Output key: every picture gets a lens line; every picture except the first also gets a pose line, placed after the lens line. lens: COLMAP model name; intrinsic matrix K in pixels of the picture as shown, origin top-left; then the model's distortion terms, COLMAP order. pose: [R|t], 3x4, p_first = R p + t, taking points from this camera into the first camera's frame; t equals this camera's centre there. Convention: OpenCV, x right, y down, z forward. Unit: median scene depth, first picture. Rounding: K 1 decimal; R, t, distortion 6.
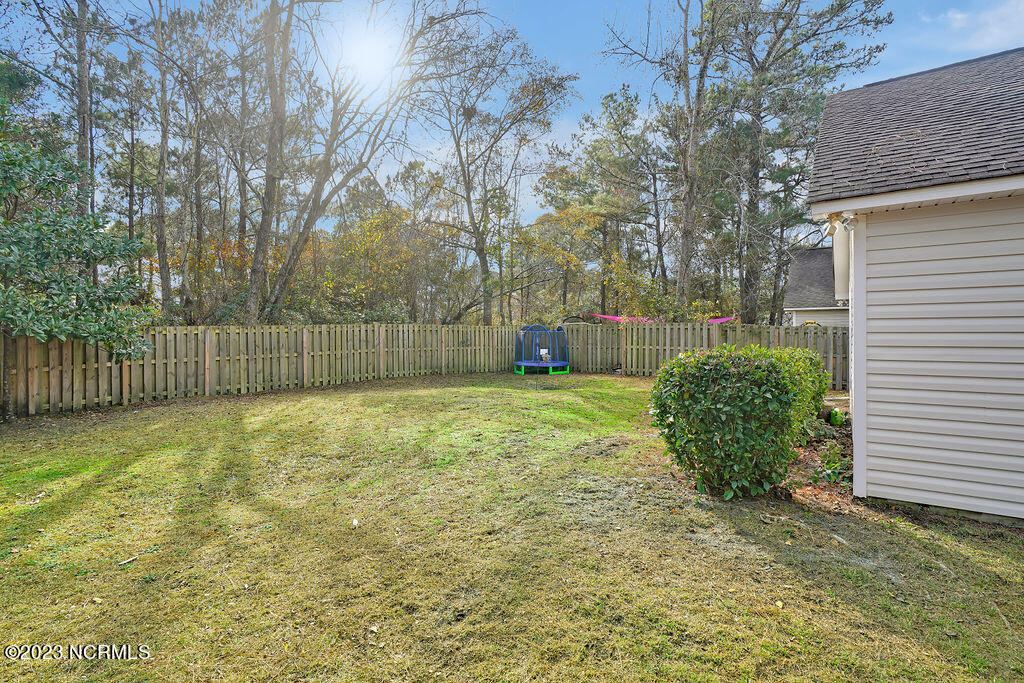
lens RADIAL K [[473.4, 0, 508.6], [0, 473.4, 344.3], [0, 0, 1]] dist [0.015506, 0.000063]
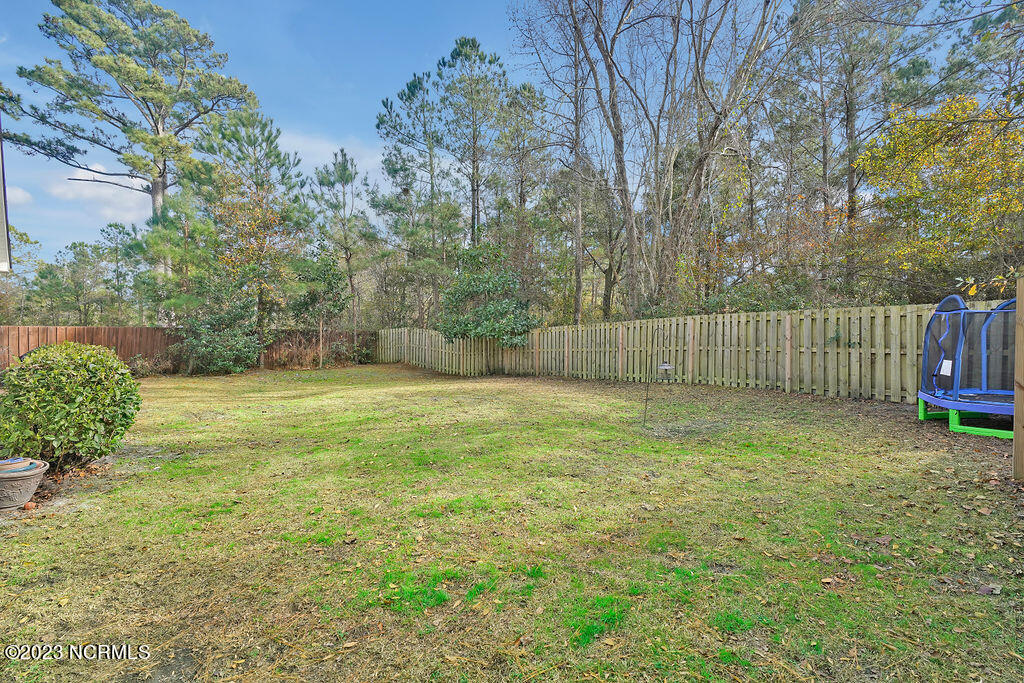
lens RADIAL K [[468.6, 0, 506.8], [0, 468.6, 340.4], [0, 0, 1]] dist [-0.000644, 0.000327]
pose [[-0.177395, 0.015036, -0.984025, 0.544391], [0.003434, 0.999887, 0.014659, -0.013199], [0.984134, -0.000779, -0.177427, 0.795649]]
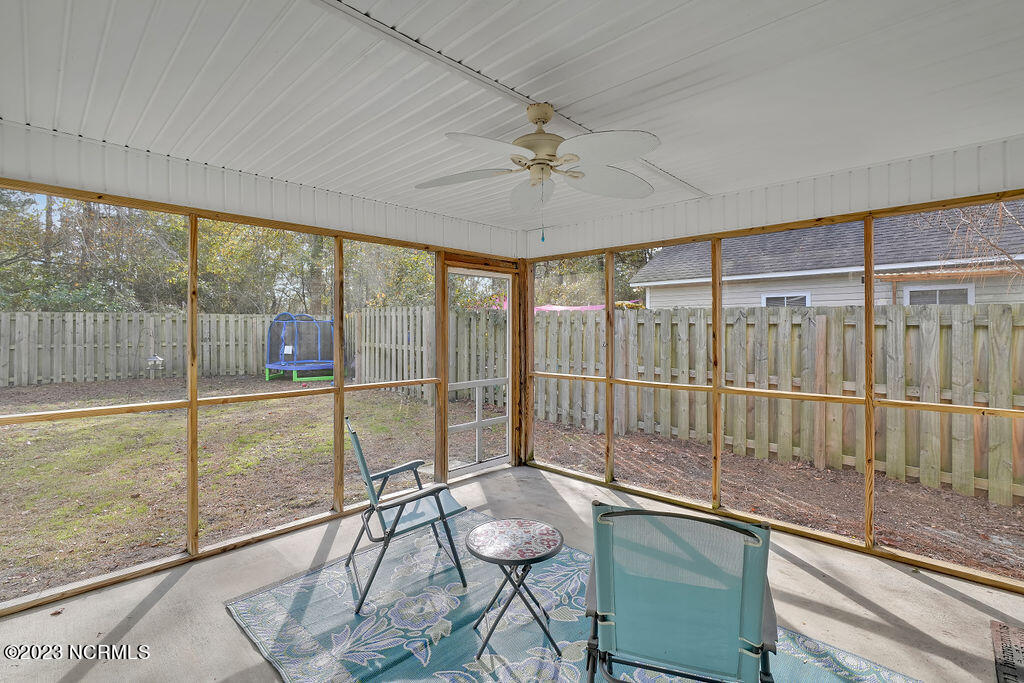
lens RADIAL K [[468.6, 0, 509.2], [0, 468.6, 332.9], [0, 0, 1]] dist [-0.000644, 0.000327]
pose [[0.981620, 0.003463, -0.190814, 0.588356], [-0.003219, 0.999994, 0.001589, -0.012939], [0.190818, -0.000945, 0.981625, 0.404403]]
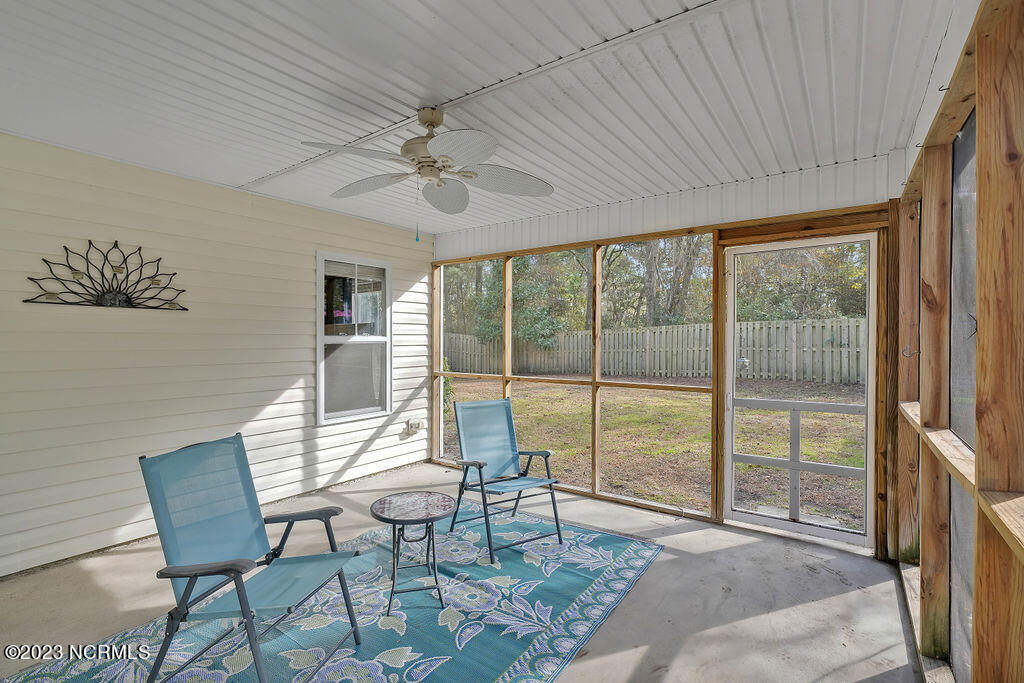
lens RADIAL K [[468.6, 0, 513.9], [0, 468.6, 341.0], [0, 0, 1]] dist [-0.000644, 0.000327]
pose [[-0.025990, 0.006572, -0.999641, 0.716153], [-0.002723, 0.999974, 0.006645, -0.009353], [0.999659, 0.002894, -0.025971, 0.571418]]
